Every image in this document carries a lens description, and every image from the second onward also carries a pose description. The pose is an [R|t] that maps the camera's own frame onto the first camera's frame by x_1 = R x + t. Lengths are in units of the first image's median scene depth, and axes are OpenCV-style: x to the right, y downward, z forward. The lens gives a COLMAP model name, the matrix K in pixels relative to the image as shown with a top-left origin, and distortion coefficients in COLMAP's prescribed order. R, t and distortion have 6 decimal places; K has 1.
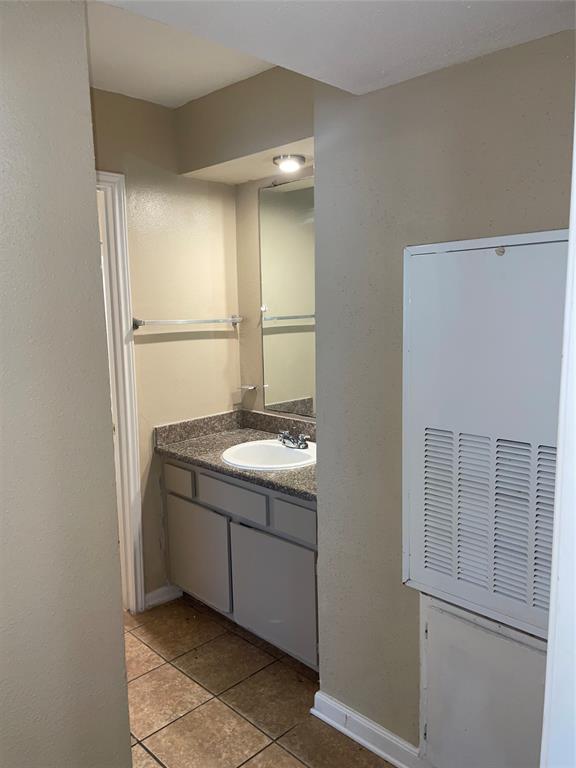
lens RADIAL K [[591.5, 0, 287.3], [0, 591.5, 385.1], [0, 0, 1]] dist [0.035653, -0.078388]
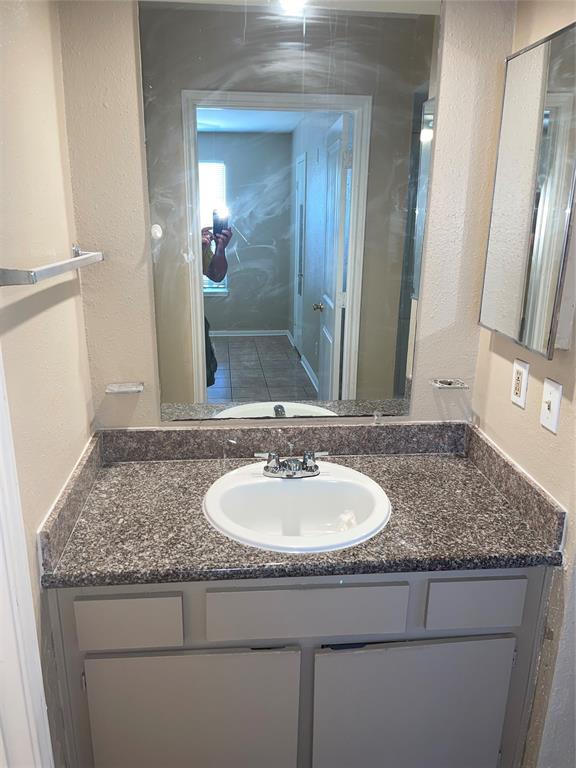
lens RADIAL K [[591.5, 0, 287.5], [0, 591.5, 385.6], [0, 0, 1]] dist [0.035653, -0.078388]
pose [[0.633496, -0.194023, 0.749024, -0.422283], [0.088761, 0.979882, 0.178753, -0.090433], [-0.768638, -0.046755, 0.637973, 0.640549]]
